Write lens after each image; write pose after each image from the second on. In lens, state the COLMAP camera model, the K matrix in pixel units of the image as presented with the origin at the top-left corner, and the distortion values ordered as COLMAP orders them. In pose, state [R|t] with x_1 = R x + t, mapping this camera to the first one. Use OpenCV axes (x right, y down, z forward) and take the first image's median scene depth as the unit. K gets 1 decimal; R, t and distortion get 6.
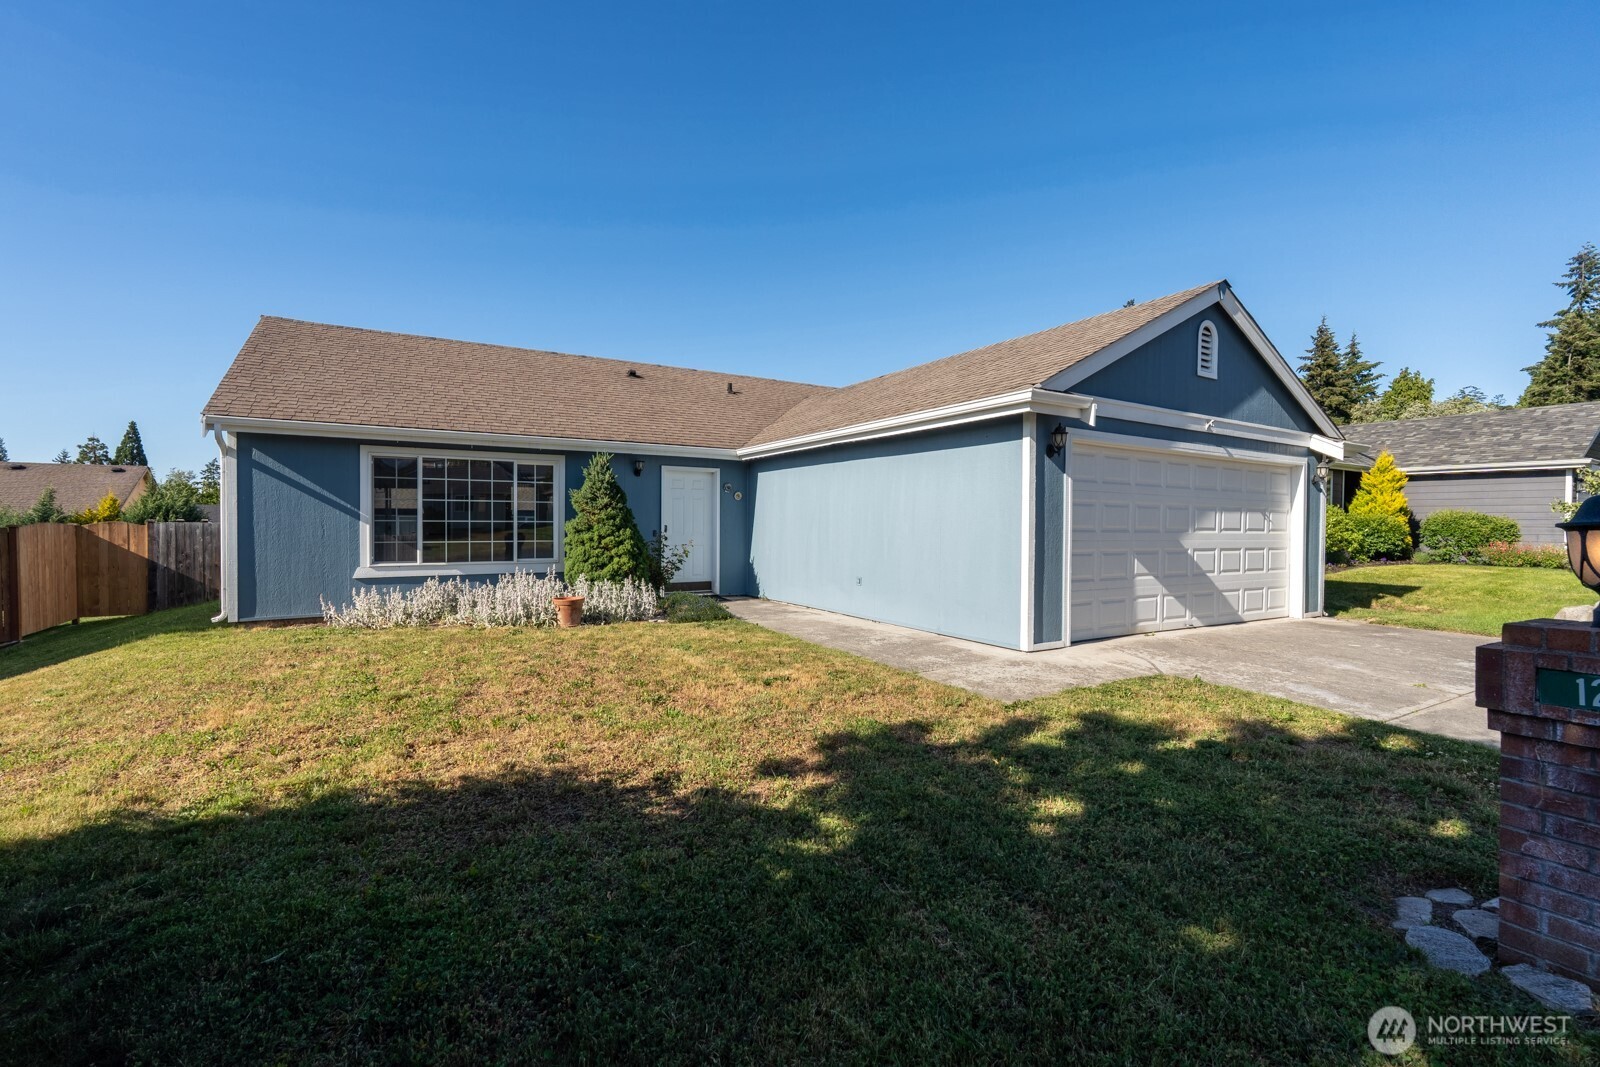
lens RADIAL K [[721.2, 0, 795.5], [0, 721.2, 535.3], [0, 0, 1]] dist [-0.002557, -0.000186]
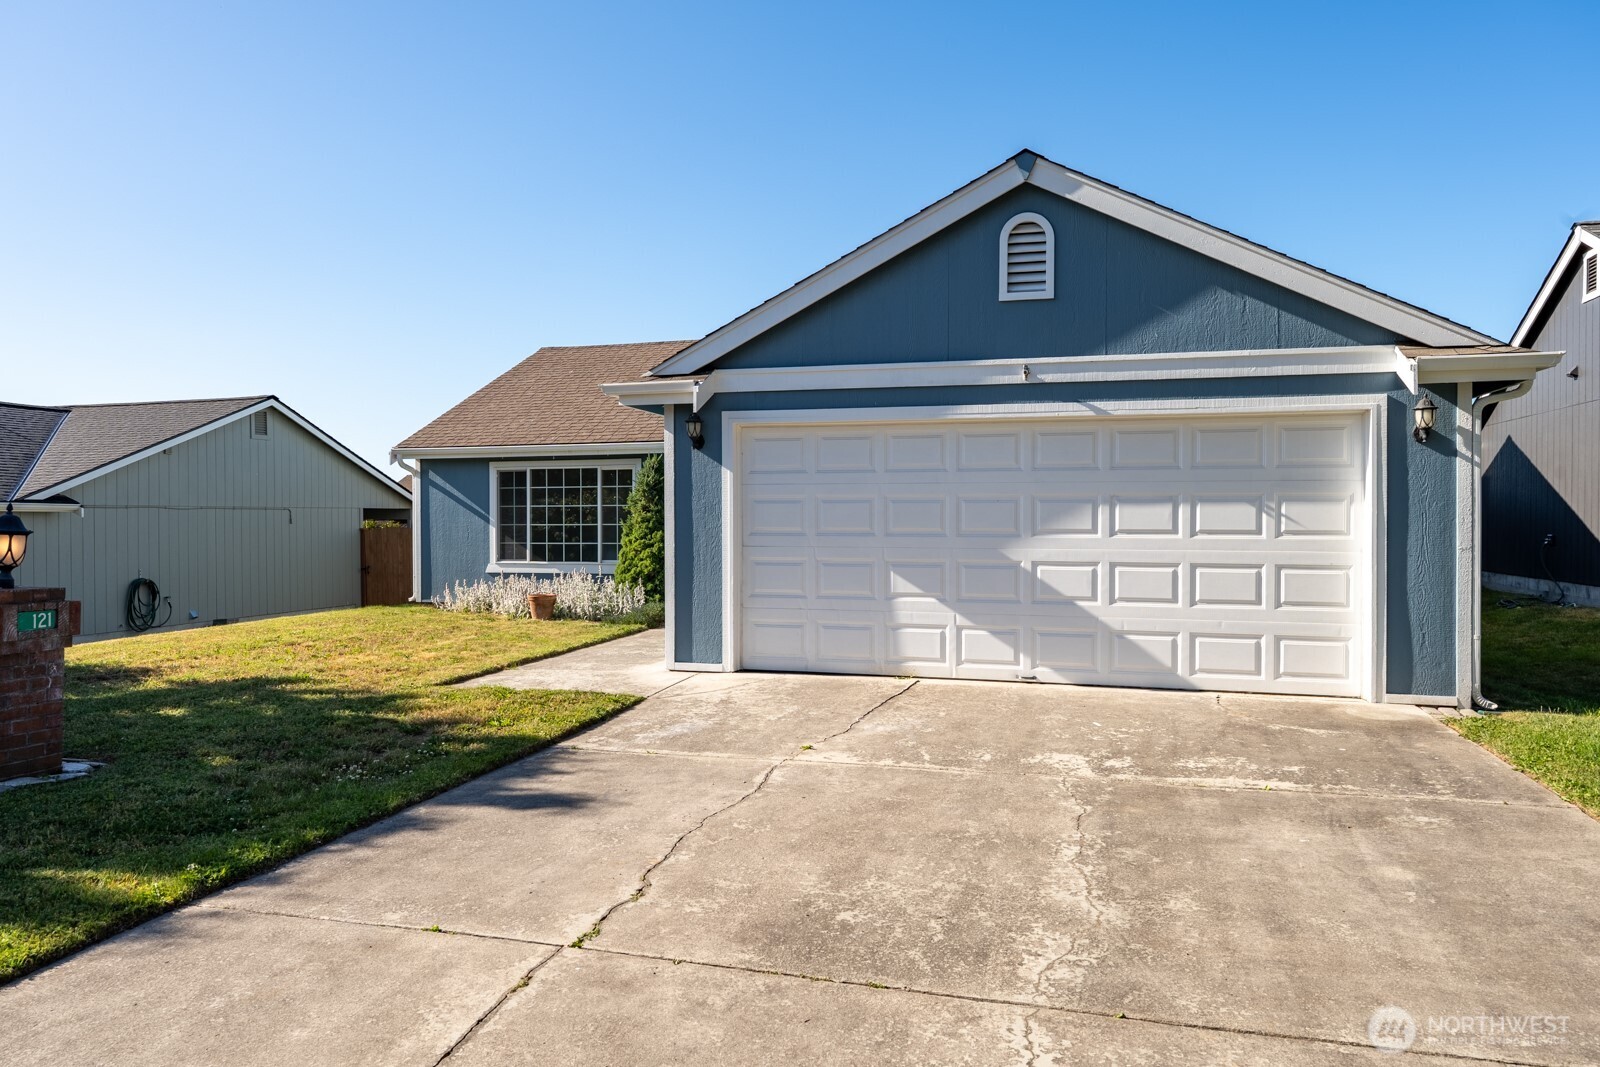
lens RADIAL K [[1089.8, 0, 797.5], [0, 1089.8, 556.4], [0, 0, 1]] dist [-0.001653, -0.000381]
pose [[0.666048, 0.016380, -0.745729, 1.148110], [-0.003426, 0.999815, 0.018901, -0.004010], [0.745901, -0.010034, 0.665981, 0.180837]]
